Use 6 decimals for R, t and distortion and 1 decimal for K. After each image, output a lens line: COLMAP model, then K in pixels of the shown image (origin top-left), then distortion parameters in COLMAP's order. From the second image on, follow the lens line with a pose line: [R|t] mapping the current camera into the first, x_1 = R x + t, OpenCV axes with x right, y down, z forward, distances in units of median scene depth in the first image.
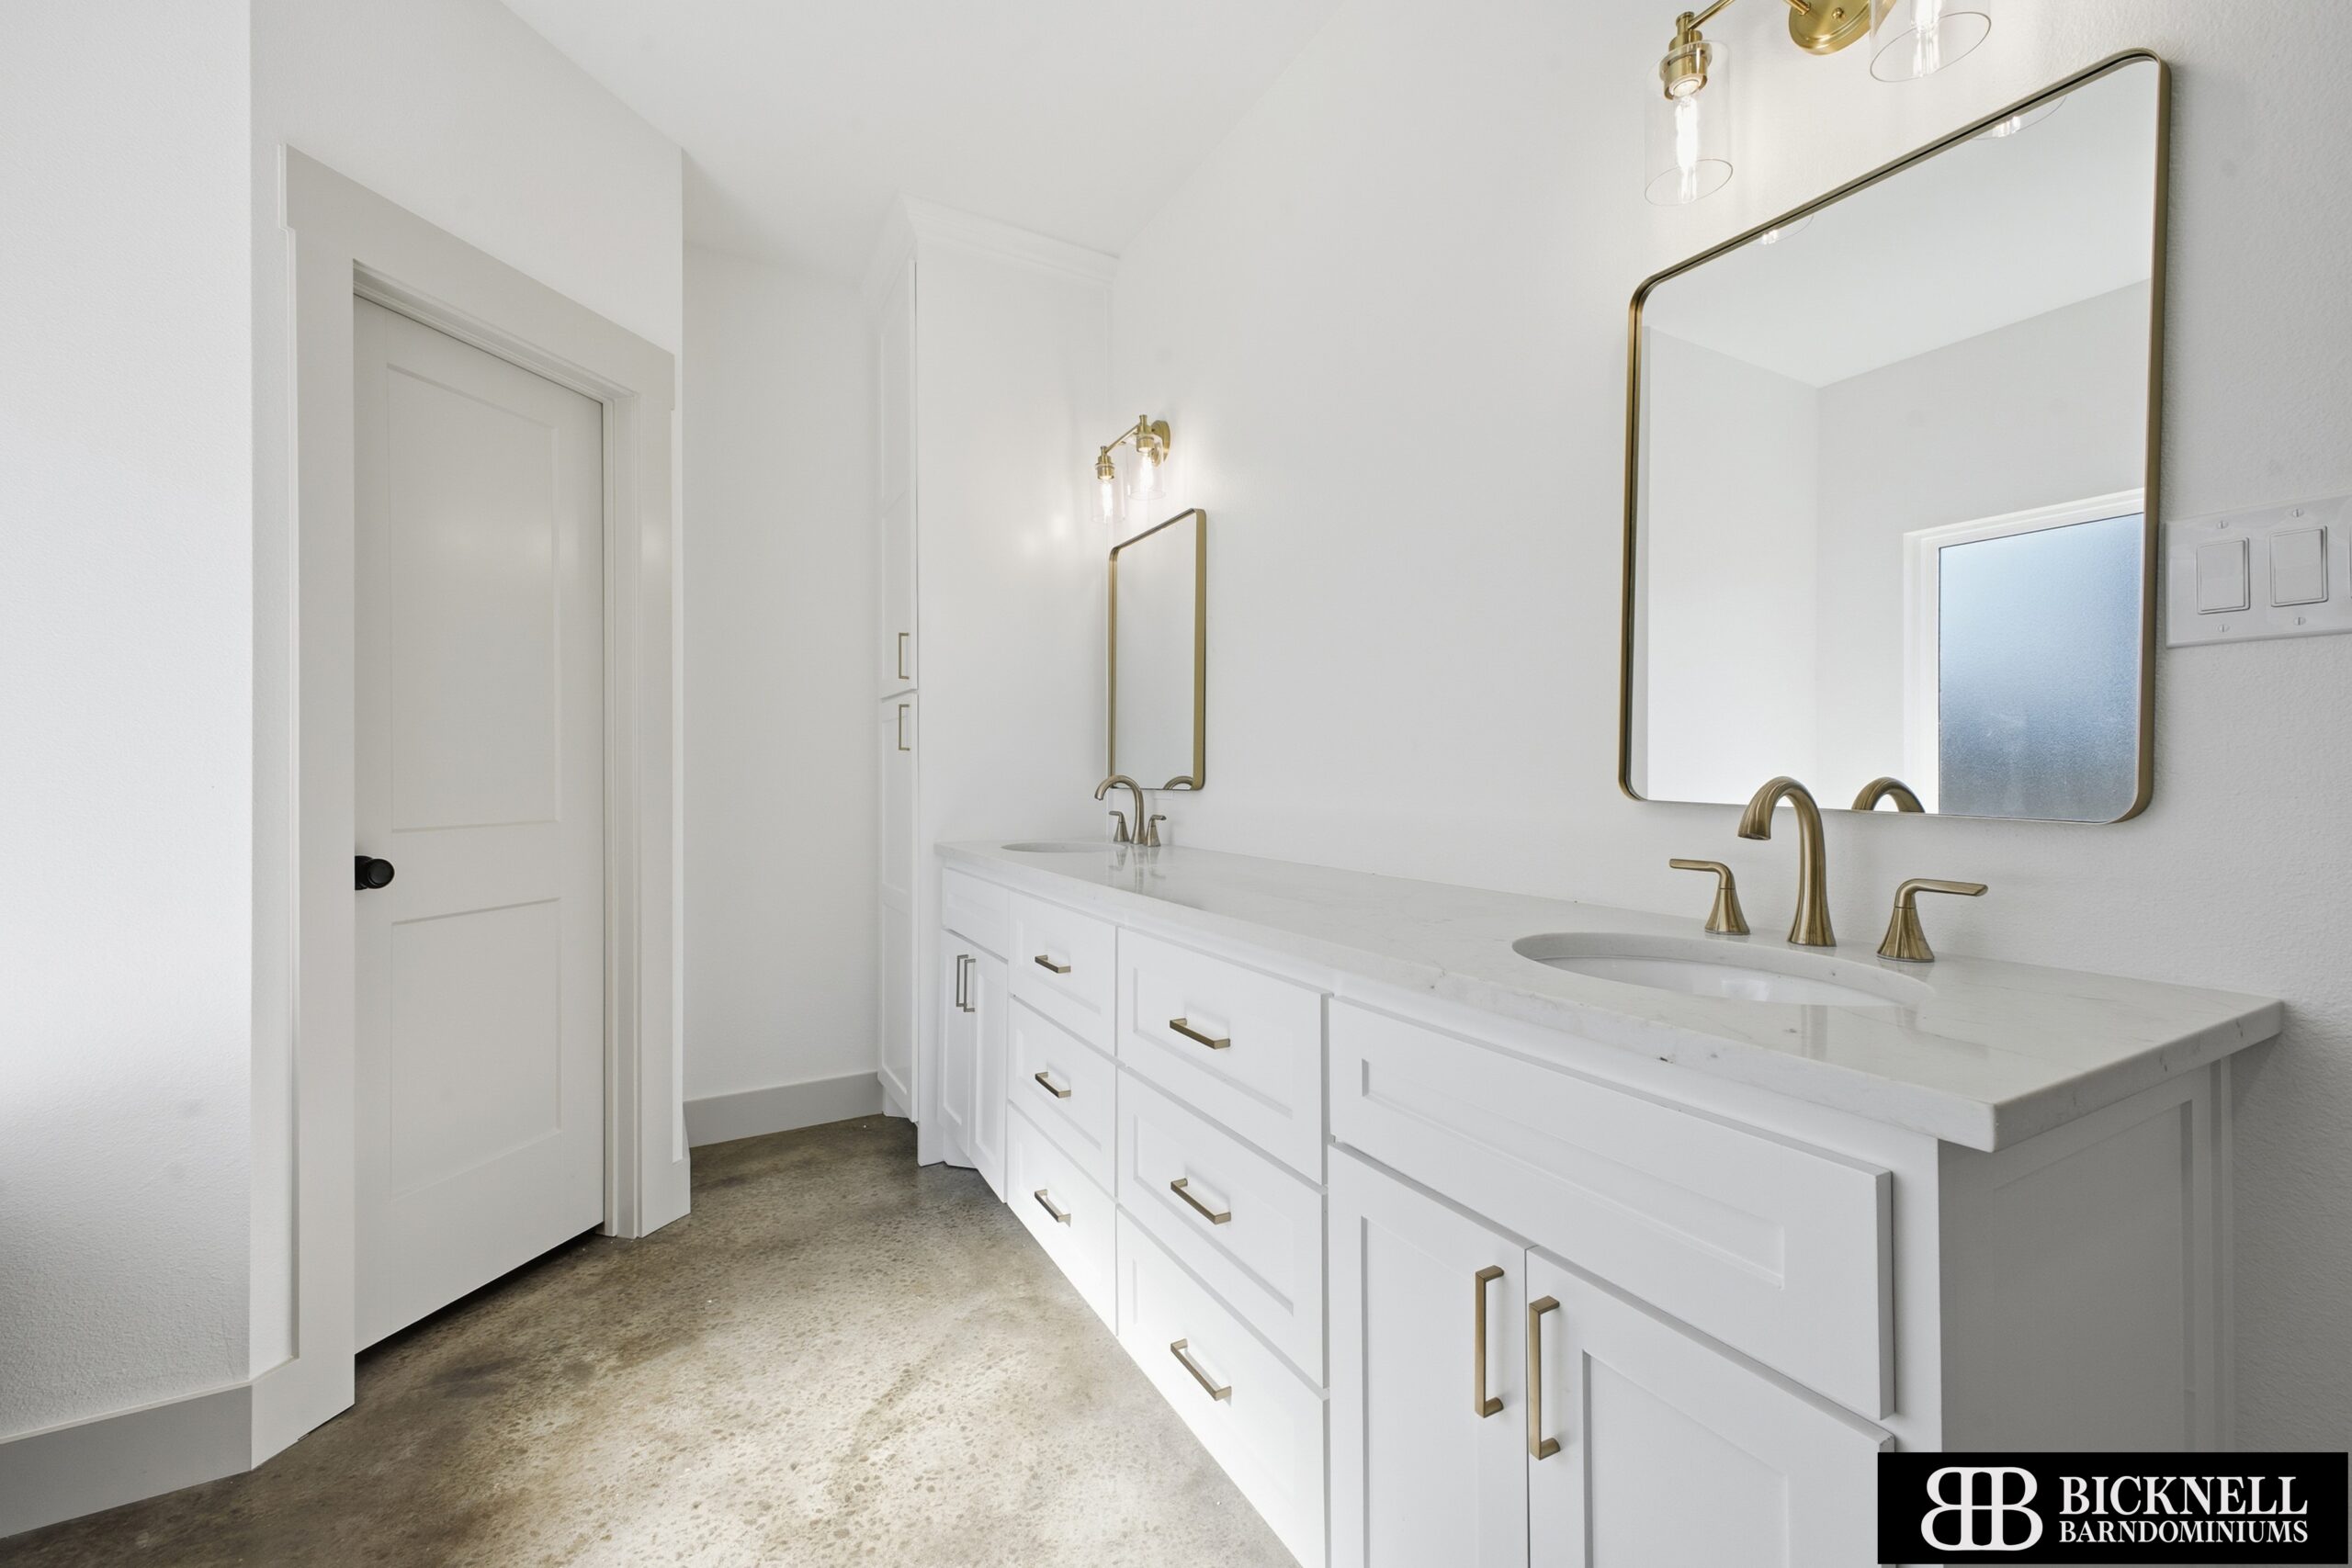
lens RADIAL K [[933.6, 0, 1176.6], [0, 933.6, 770.9], [0, 0, 1]] dist [0.022970, -0.006198]
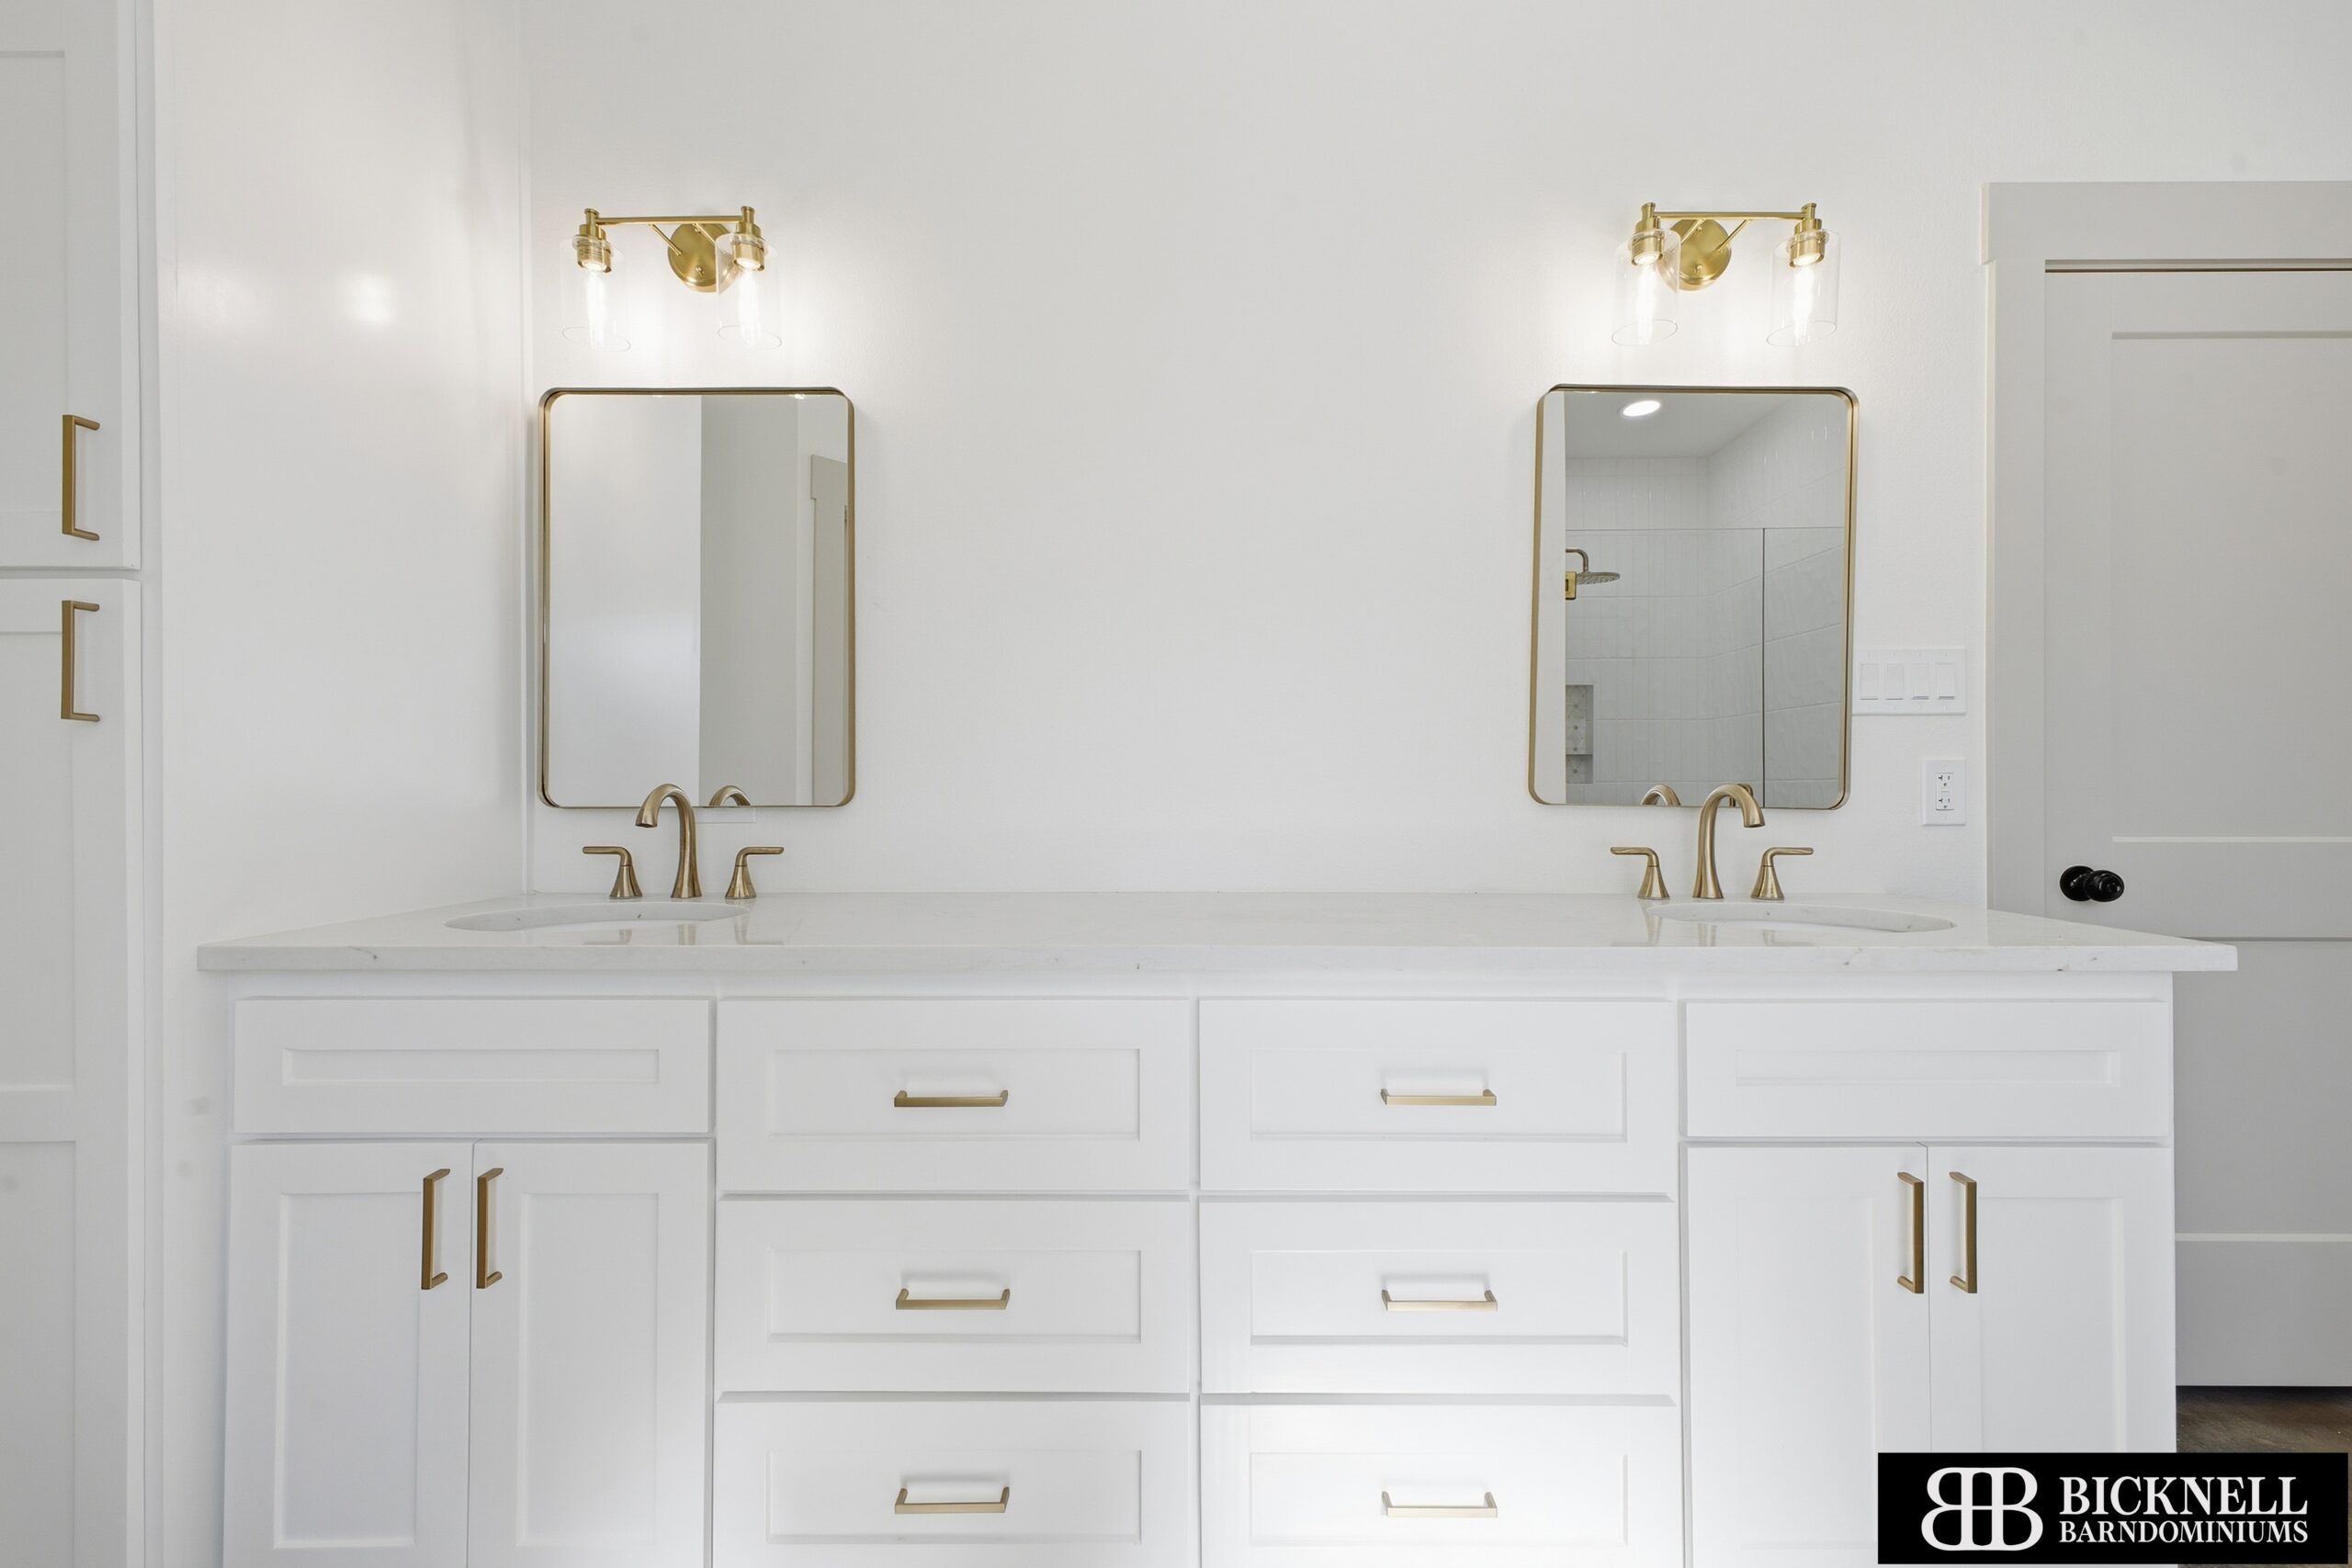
lens RADIAL K [[933.6, 0, 1177.1], [0, 933.6, 783.5], [0, 0, 1]] dist [0.022970, -0.006198]
pose [[0.491689, -0.001553, 0.870769, -0.601612], [-0.003356, 0.999988, 0.003679, 0.002116], [-0.870764, -0.004731, 0.491678, 0.596770]]
